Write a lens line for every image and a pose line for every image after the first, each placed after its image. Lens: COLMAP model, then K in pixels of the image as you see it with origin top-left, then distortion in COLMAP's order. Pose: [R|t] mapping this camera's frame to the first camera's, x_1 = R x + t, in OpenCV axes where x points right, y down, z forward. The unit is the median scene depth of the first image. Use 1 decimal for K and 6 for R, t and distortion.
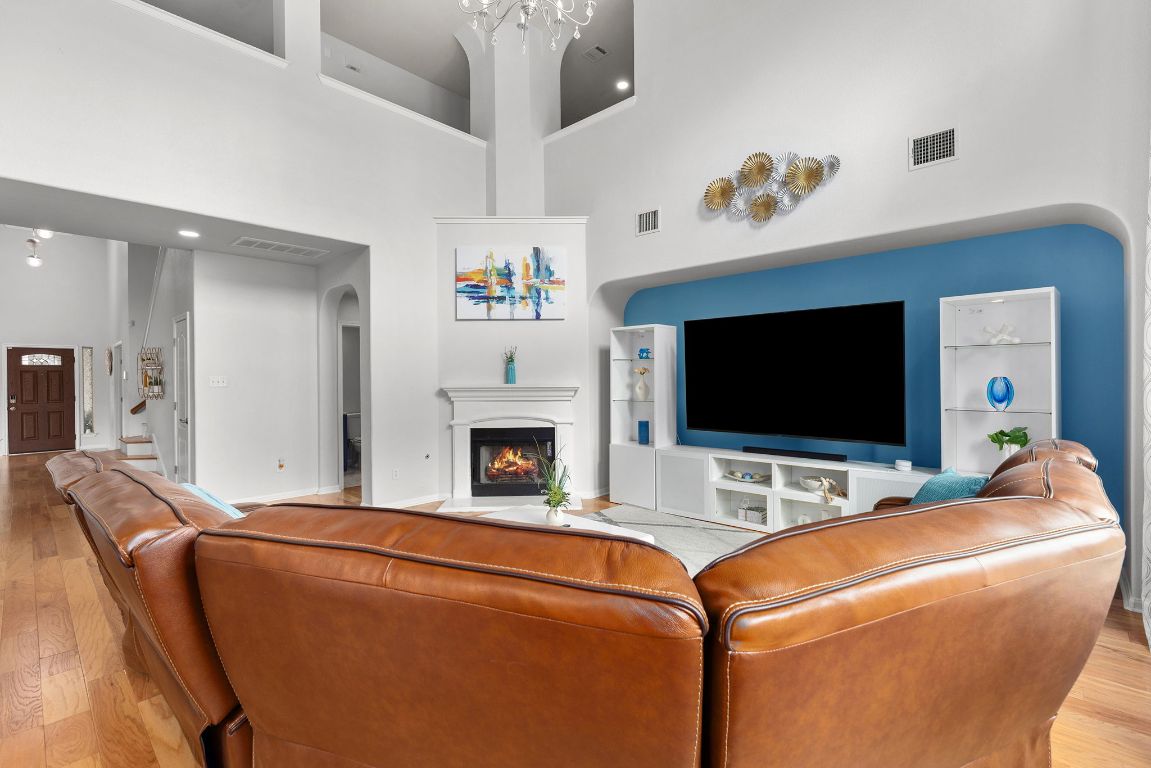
lens RADIAL K [[516.6, 0, 580.8], [0, 516.6, 381.3], [0, 0, 1]] dist [0.000349, -0.000015]
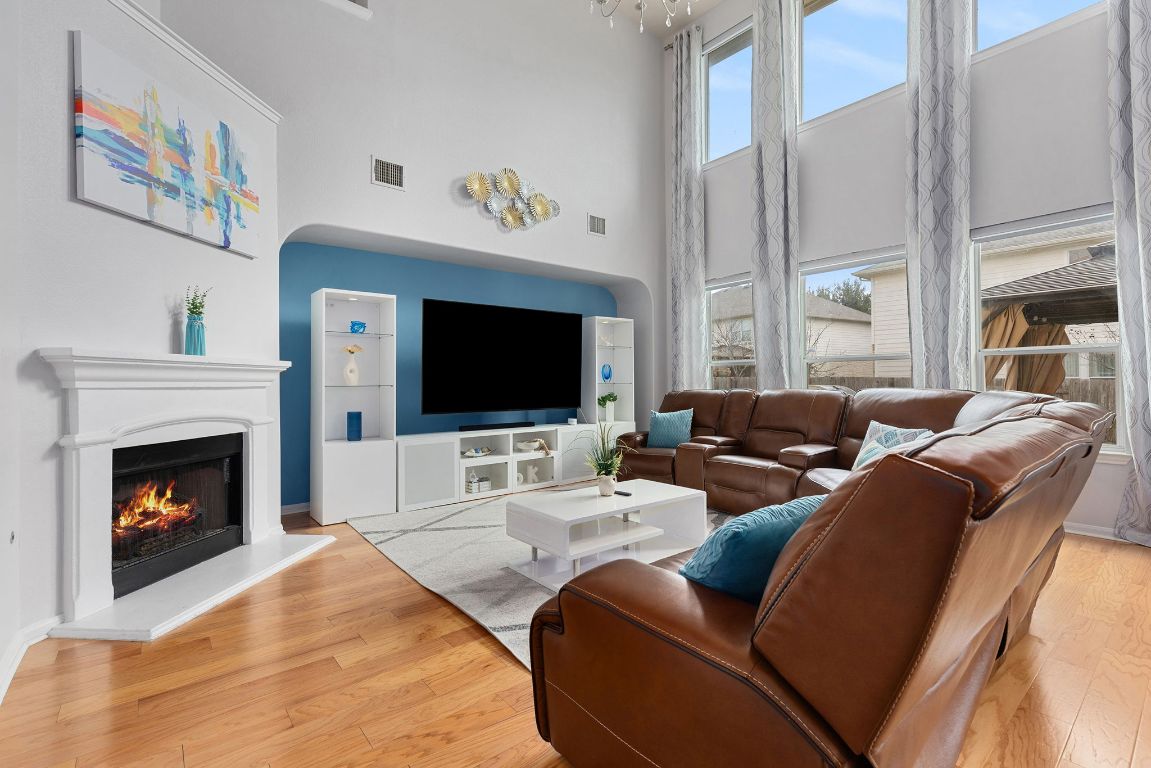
lens RADIAL K [[516.6, 0, 580.8], [0, 516.6, 381.3], [0, 0, 1]] dist [0.000349, -0.000015]
pose [[0.129479, 0.010696, 0.991524, -0.608724], [0.016139, 0.999787, -0.012892, 0.043876], [-0.991451, 0.017672, 0.129279, 0.534577]]
